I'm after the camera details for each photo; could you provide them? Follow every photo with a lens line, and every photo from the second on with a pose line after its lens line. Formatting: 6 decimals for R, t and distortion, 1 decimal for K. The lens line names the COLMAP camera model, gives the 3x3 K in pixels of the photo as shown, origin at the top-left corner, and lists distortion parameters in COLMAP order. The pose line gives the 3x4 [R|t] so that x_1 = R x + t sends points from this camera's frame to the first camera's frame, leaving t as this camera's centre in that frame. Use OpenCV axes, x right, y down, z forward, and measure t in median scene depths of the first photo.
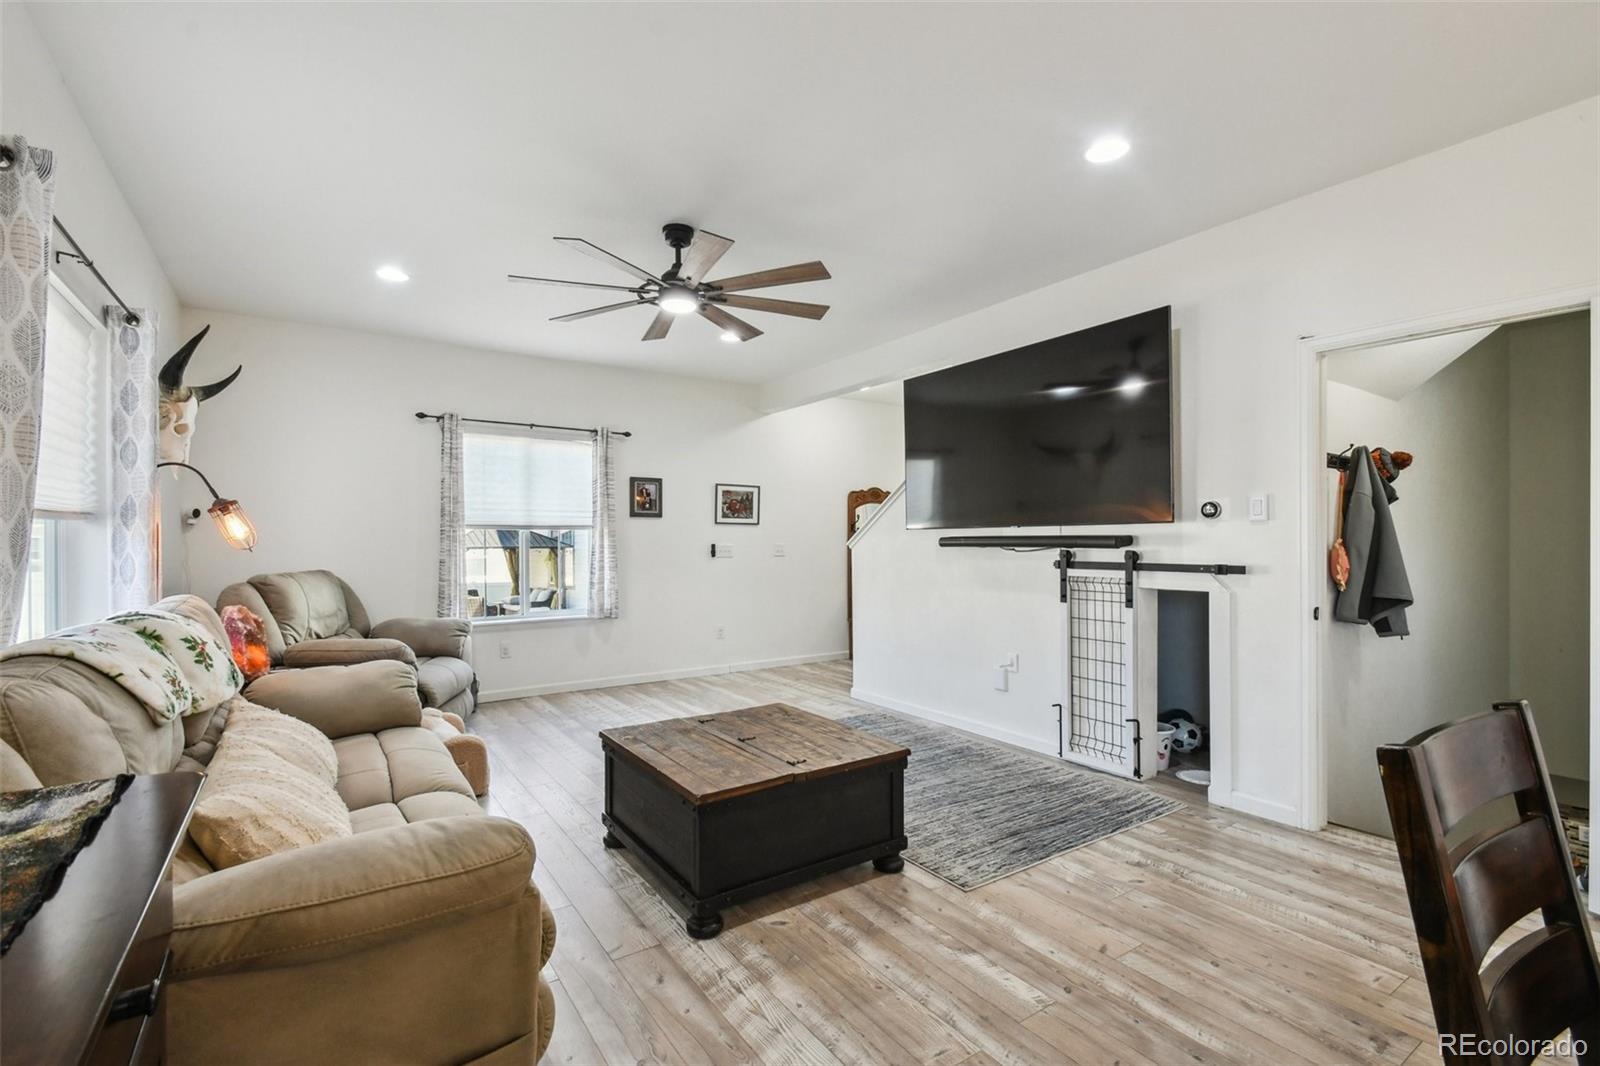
lens RADIAL K [[703.4, 0, 771.7], [0, 703.4, 538.6], [0, 0, 1]] dist [0.002899, -0.000489]
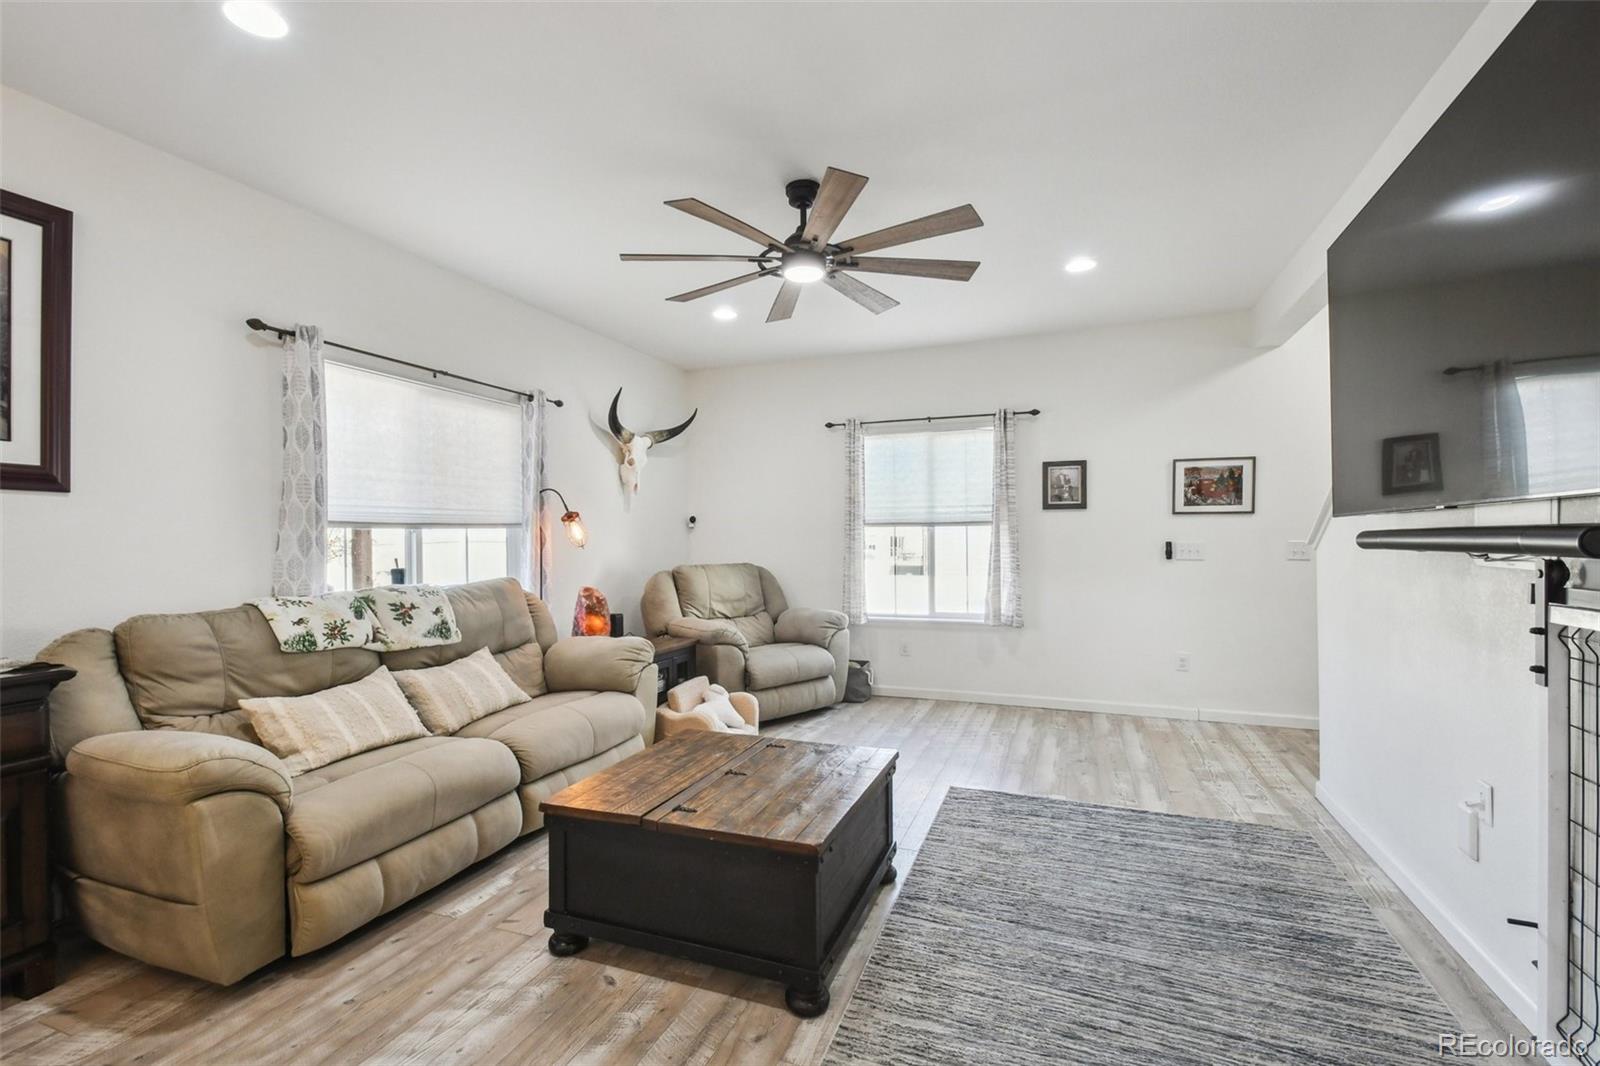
lens RADIAL K [[718.8, 0, 791.3], [0, 718.8, 547.2], [0, 0, 1]] dist [0.012874, -0.000808]
pose [[0.578720, 0.006609, -0.815499, 0.438636], [0.008171, 0.999870, 0.013902, -0.000365], [0.815485, -0.014709, 0.578591, 0.340599]]
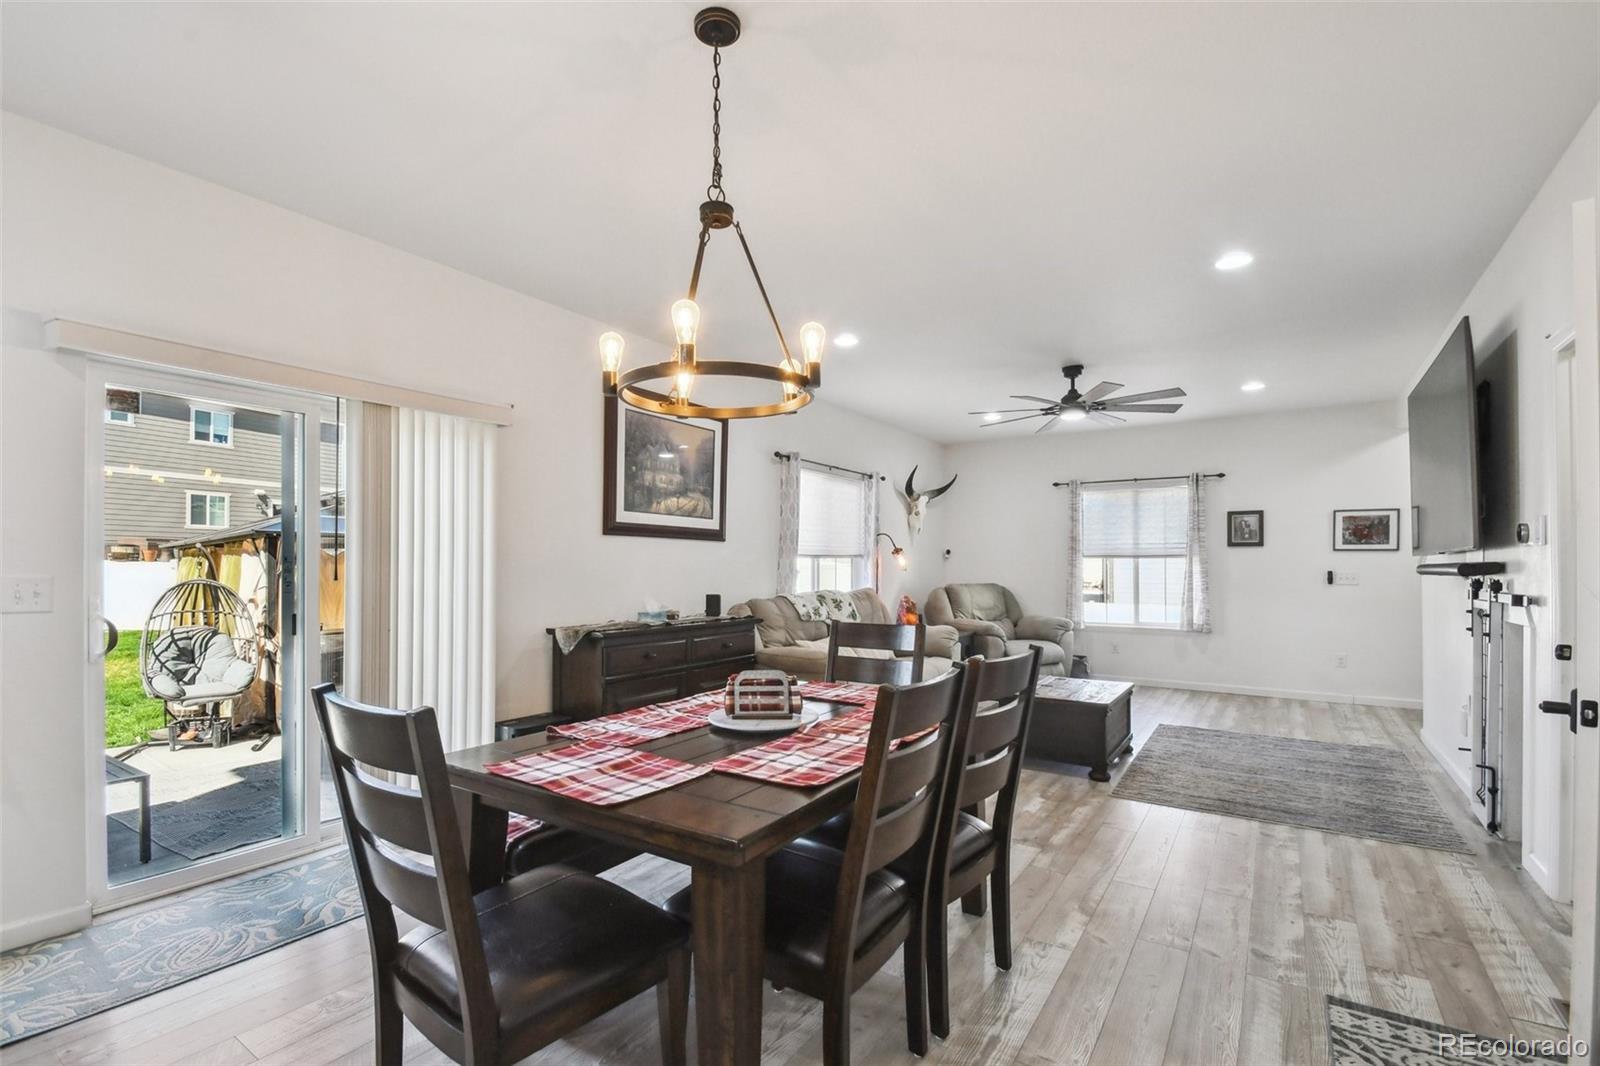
lens RADIAL K [[709.2, 0, 789.7], [0, 709.2, 562.8], [0, 0, 1]] dist [0.012939, -0.020202]
pose [[0.381052, -0.003250, -0.924548, 0.796319], [-0.000737, 0.999992, -0.003819, 0.000671], [0.924553, 0.002137, 0.381047, -0.131078]]
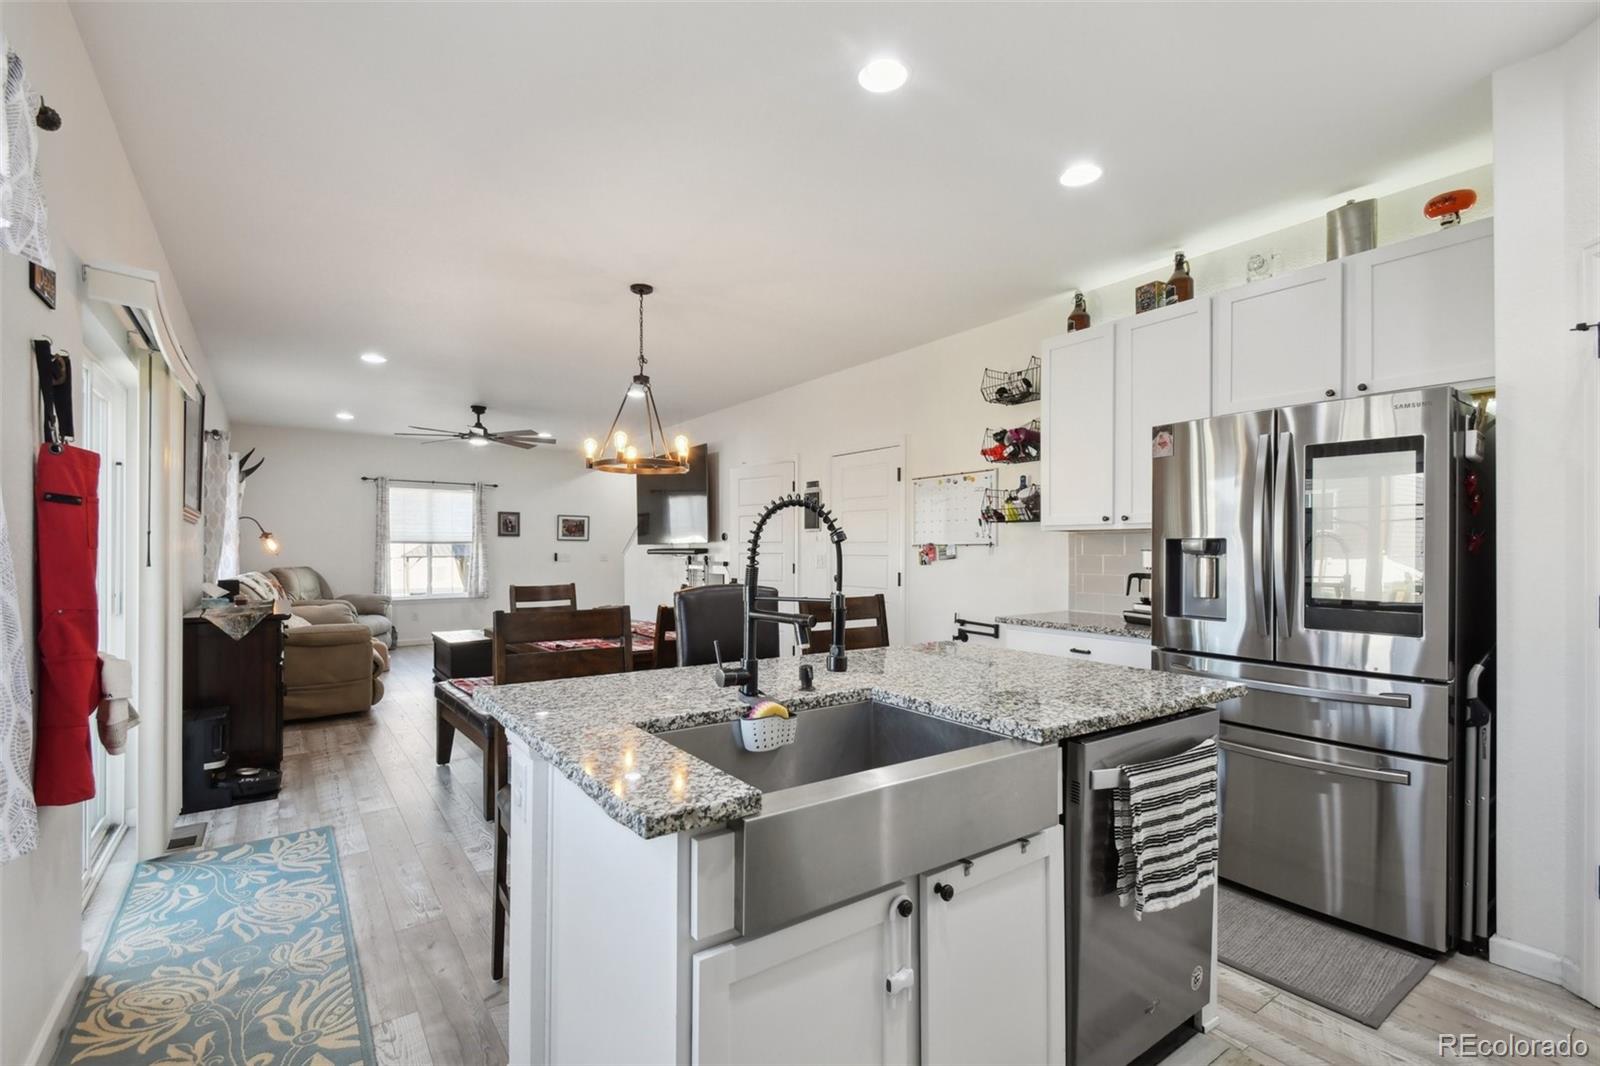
lens RADIAL K [[704.2, 0, 795.3], [0, 704.2, 545.5], [0, 0, 1]] dist [-0.016306, -0.000248]
pose [[0.998424, 0.001163, 0.056112, 0.528404], [-0.000830, 0.999982, -0.005967, -0.000183], [-0.056118, 0.005911, 0.998407, -0.884731]]
